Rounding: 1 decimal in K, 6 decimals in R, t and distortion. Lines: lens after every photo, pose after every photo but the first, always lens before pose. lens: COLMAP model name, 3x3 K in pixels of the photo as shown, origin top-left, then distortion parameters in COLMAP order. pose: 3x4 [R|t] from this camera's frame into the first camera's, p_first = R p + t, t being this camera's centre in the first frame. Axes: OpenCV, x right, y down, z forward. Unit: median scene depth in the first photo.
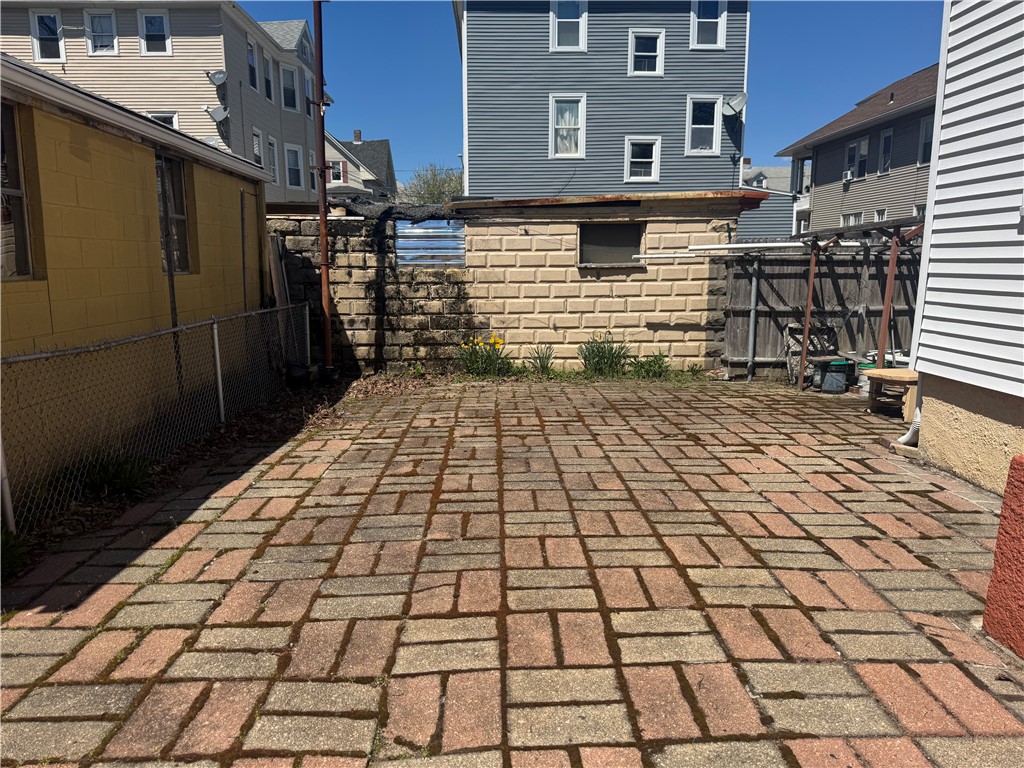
lens RADIAL K [[721.9, 0, 508.3], [0, 721.9, 383.8], [0, 0, 1]] dist [0.034208, -0.016852]
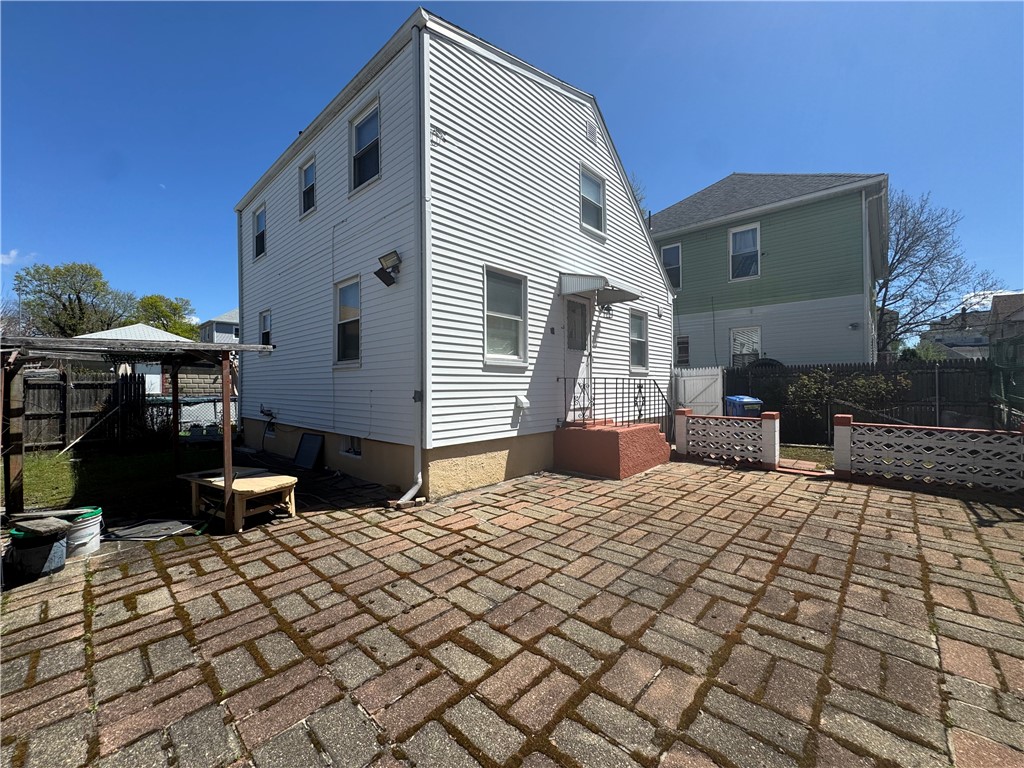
lens RADIAL K [[408.1, 0, 512.2], [0, 408.1, 382.3], [0, 0, 1]] dist [-0.002717, 0.000839]
pose [[-0.714759, 0.010749, 0.699289, -0.286588], [0.122402, 0.986372, 0.109949, -0.310201], [-0.688577, 0.164181, -0.706333, 1.900062]]
